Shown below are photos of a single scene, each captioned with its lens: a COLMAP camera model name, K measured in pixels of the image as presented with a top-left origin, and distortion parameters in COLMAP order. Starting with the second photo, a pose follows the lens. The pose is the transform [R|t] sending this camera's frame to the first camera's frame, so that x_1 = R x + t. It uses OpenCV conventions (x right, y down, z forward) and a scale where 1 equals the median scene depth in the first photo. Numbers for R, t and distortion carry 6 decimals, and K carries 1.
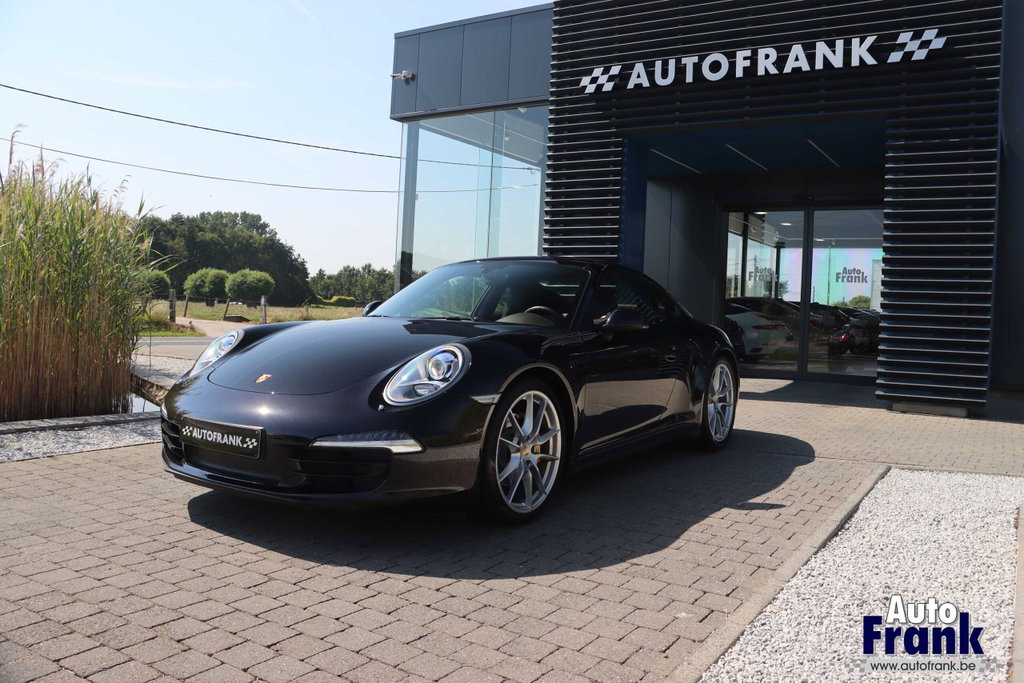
lens RADIAL K [[828.5, 0, 512.0], [0, 828.5, 341.5], [0, 0, 1]] dist [-0.181479, 0.123321]
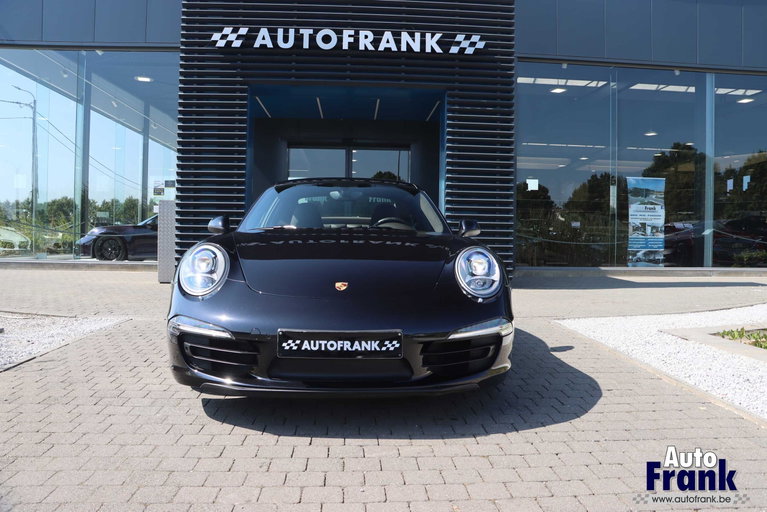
lens RADIAL K [[632.1, 0, 383.5], [0, 632.1, 256.0], [0, 0, 1]] dist [-0.203355, 0.198994]
pose [[0.805231, -0.043279, 0.591380, -0.299634], [0.035493, 0.999062, 0.024786, -0.004838], [-0.591898, 0.001031, 0.806012, 0.124496]]
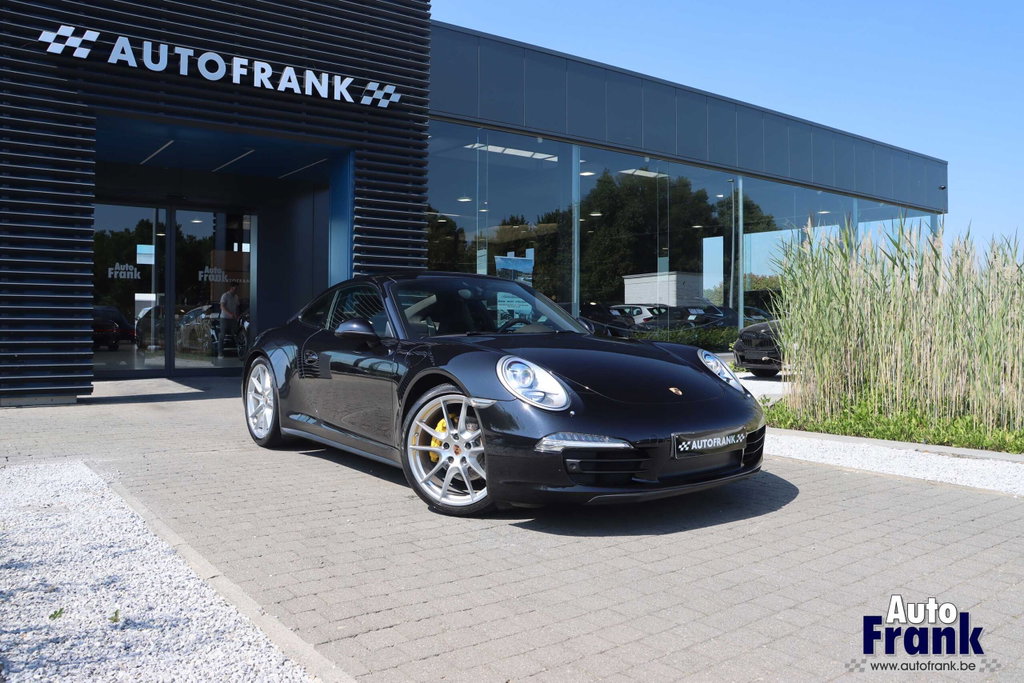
lens RADIAL K [[852.1, 0, 527.4], [0, 852.1, 329.1], [0, 0, 1]] dist [-0.187552, 0.165387]
pose [[0.324288, -0.041495, 0.945048, -0.602414], [0.041537, 0.998698, 0.029598, -0.034356], [-0.945046, 0.029656, 0.325590, 0.325605]]
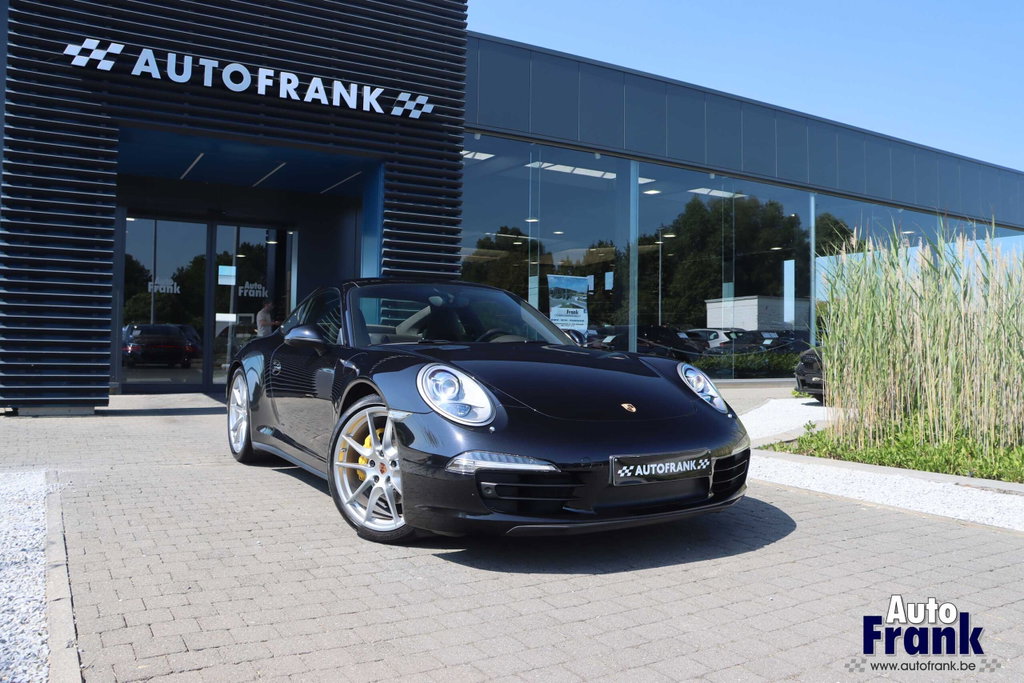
lens RADIAL K [[853.3, 0, 533.3], [0, 853.3, 318.9], [0, 0, 1]] dist [-0.194038, 0.177491]
pose [[0.419752, 0.001354, 0.907638, -0.520537], [0.032845, 0.999321, -0.016680, -0.019548], [-0.907044, 0.036813, 0.419423, 0.269801]]
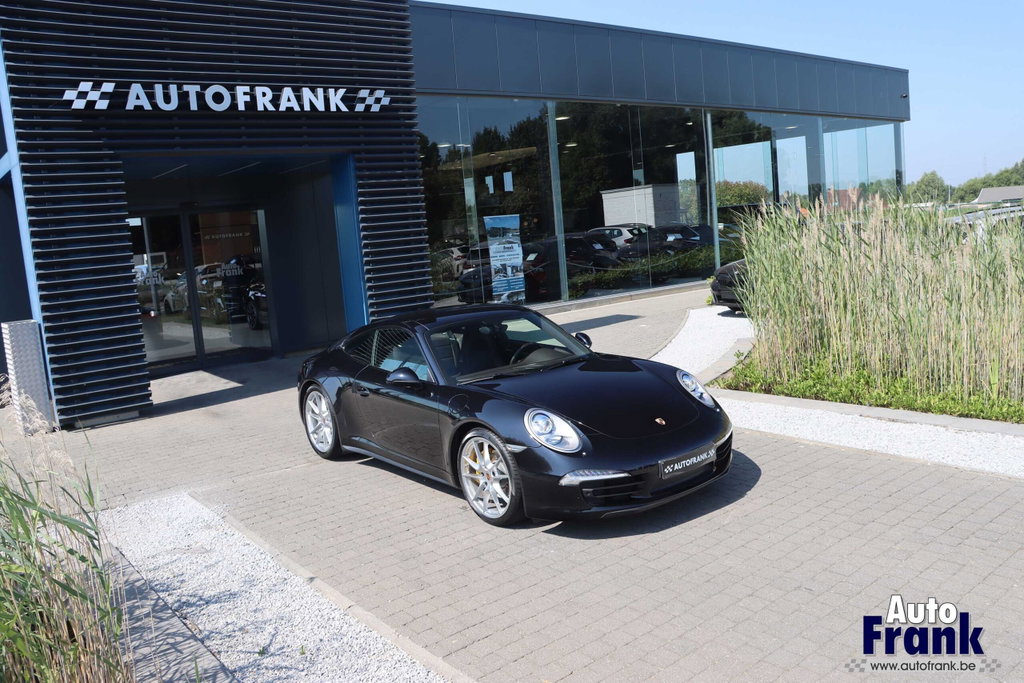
lens RADIAL K [[853.8, 0, 536.2], [0, 853.8, 339.6], [0, 0, 1]] dist [-0.184182, 0.158917]
pose [[0.286429, -0.188617, 0.939352, -0.735701], [0.122187, 0.979616, 0.159444, -0.153924], [-0.950278, 0.069107, 0.303637, 0.296075]]
